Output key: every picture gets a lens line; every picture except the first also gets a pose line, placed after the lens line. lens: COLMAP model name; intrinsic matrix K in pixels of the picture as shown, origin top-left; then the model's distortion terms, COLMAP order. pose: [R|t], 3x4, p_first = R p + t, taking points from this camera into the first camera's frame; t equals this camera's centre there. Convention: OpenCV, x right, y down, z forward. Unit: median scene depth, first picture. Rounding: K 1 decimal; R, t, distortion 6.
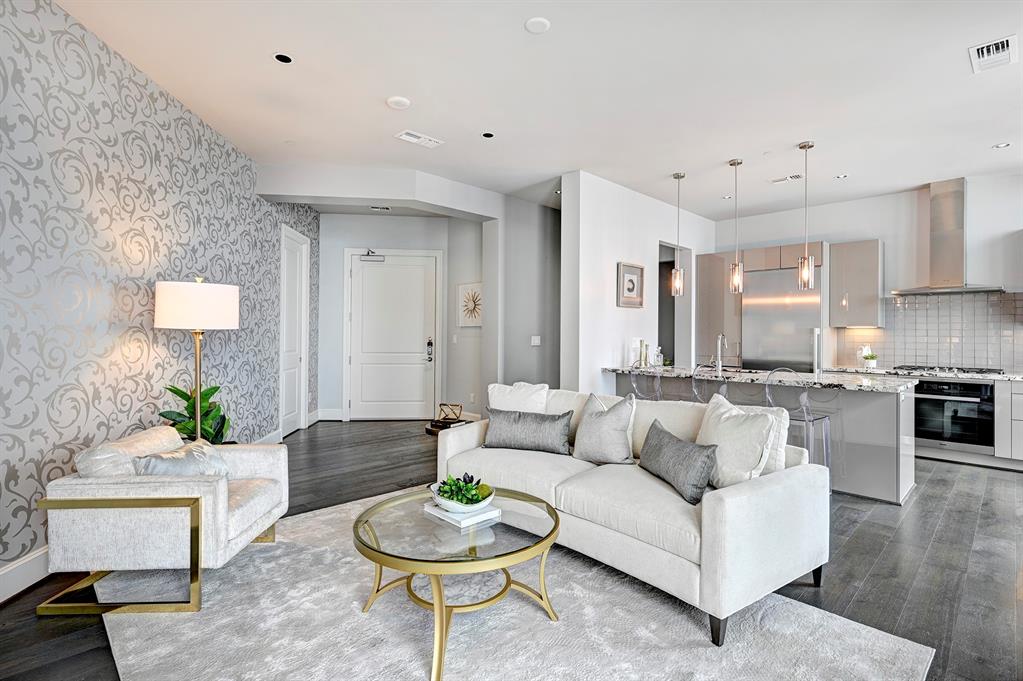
lens RADIAL K [[501.8, 0, 512.6], [0, 501.8, 334.5], [0, 0, 1]] dist [0.006803, 0.000645]
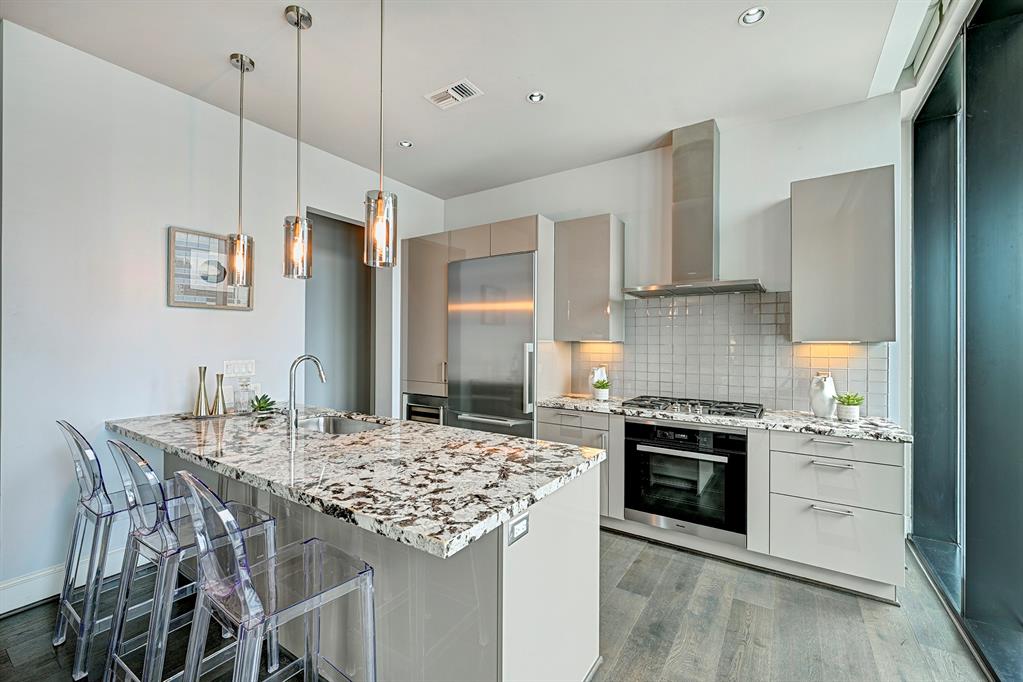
lens RADIAL K [[445.4, 0, 487.0], [0, 445.4, 344.7], [0, 0, 1]] dist [0.010868, 0.000260]
pose [[0.983722, -0.005324, 0.179619, 0.480843], [0.004058, 0.999964, 0.007413, -0.016430], [-0.179652, -0.006564, 0.983708, 0.459220]]
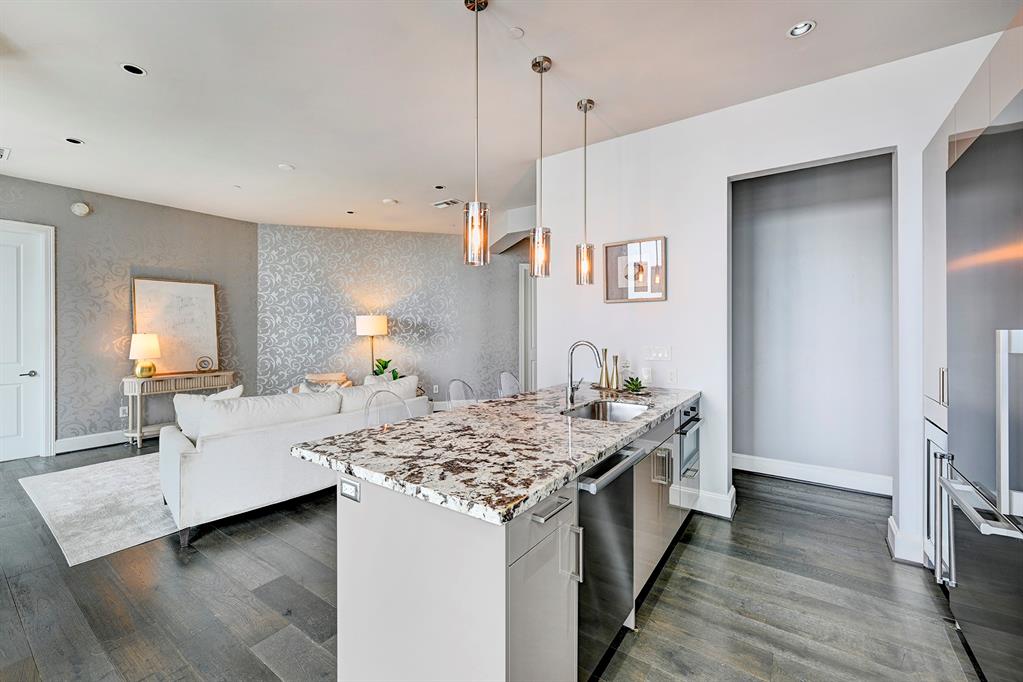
lens RADIAL K [[416.0, 0, 510.6], [0, 416.0, 331.9], [0, 0, 1]] dist [0.003972, 0.001497]
pose [[0.162626, -0.003324, -0.986682, 0.841032], [0.000548, 0.999994, -0.003278, -0.014481], [0.986688, -0.000007, 0.162627, 0.769007]]
